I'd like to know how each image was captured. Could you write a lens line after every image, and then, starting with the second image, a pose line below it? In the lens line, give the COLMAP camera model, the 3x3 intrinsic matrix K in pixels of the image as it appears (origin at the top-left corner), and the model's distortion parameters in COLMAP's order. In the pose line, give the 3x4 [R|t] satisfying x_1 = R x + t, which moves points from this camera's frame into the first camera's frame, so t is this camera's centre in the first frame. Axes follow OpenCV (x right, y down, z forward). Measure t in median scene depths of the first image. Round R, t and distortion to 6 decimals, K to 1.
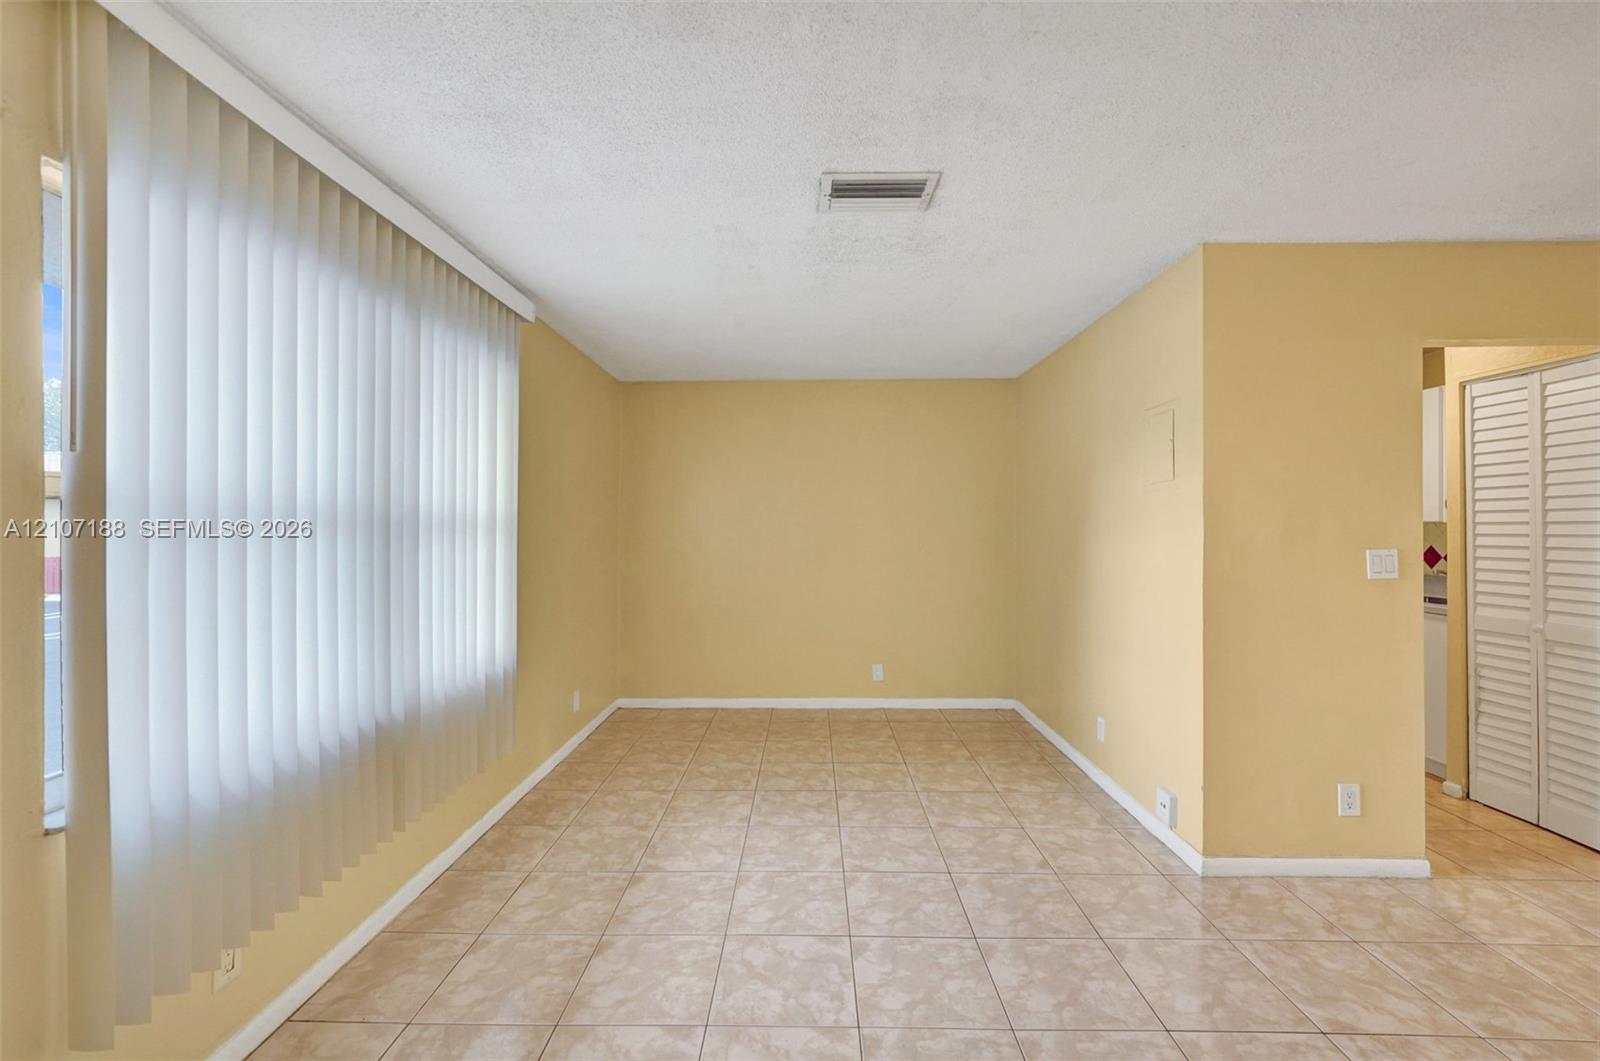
lens RADIAL K [[682.3, 0, 702.9], [0, 682.3, 522.2], [0, 0, 1]] dist [-0.007360, 0.002488]
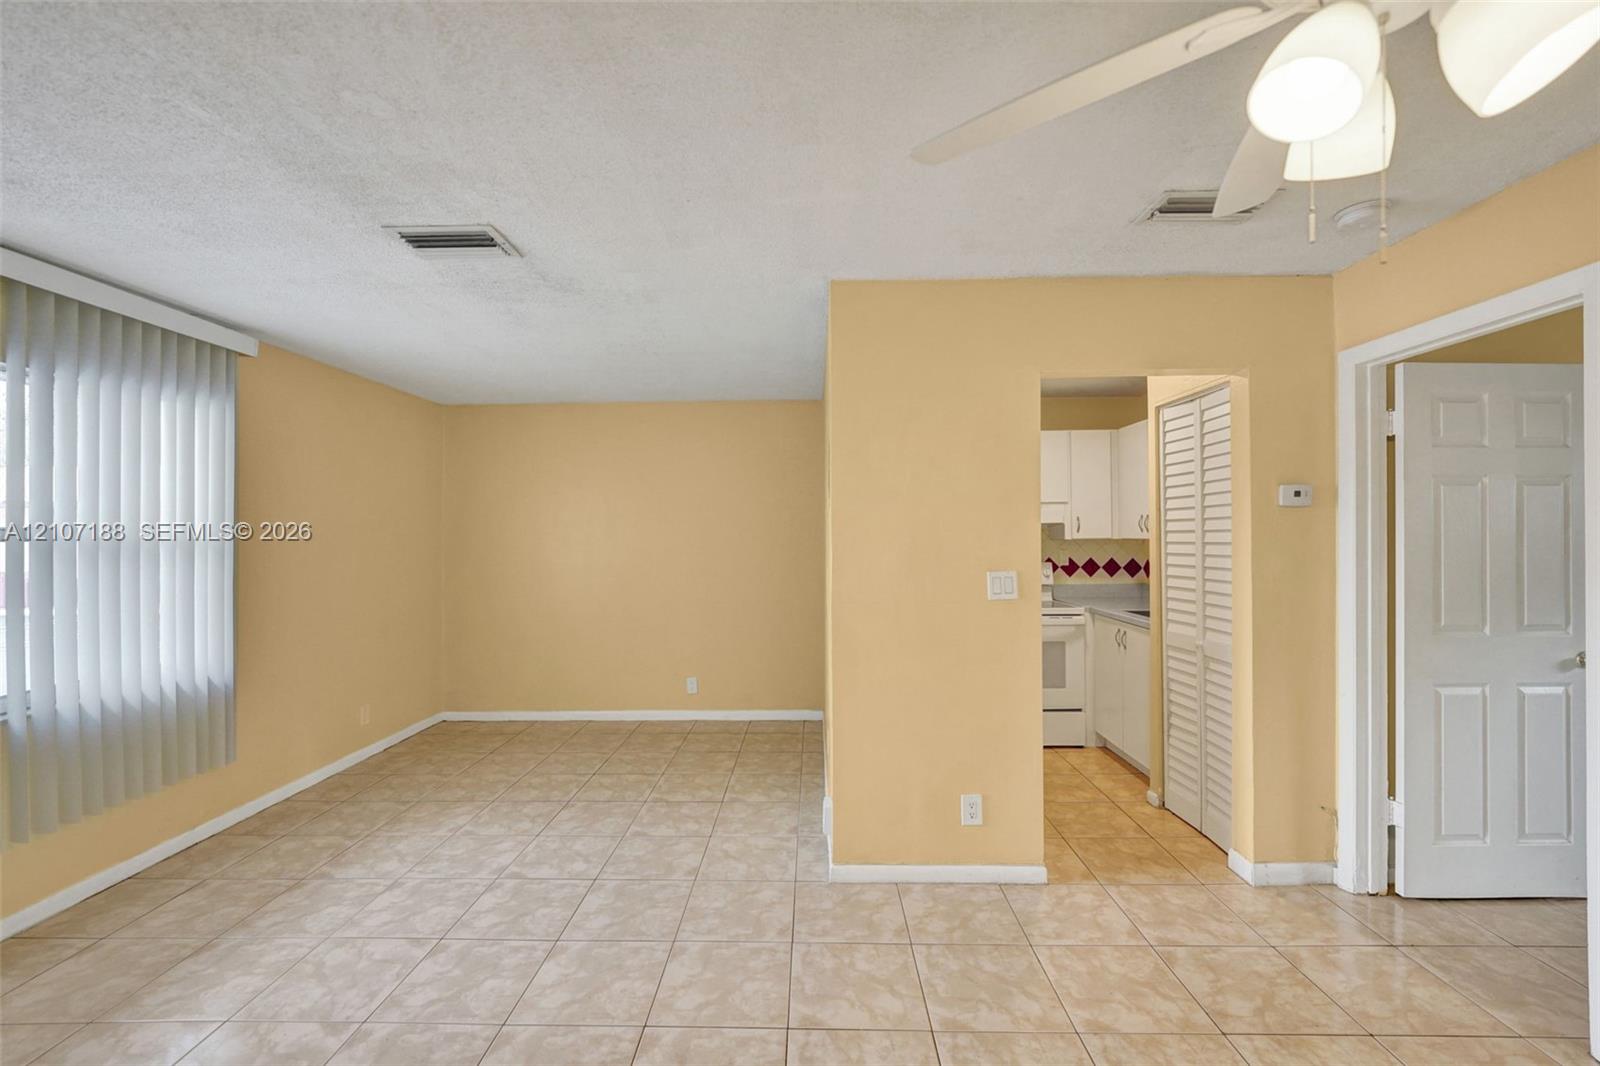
lens RADIAL K [[682.3, 0, 793.7], [0, 682.3, 532.1], [0, 0, 1]] dist [-0.007360, 0.002488]
pose [[0.999965, -0.006466, -0.005345, 0.601591], [0.006494, 0.999966, 0.005114, -0.025301], [0.005311, -0.005148, 0.999973, -0.048212]]
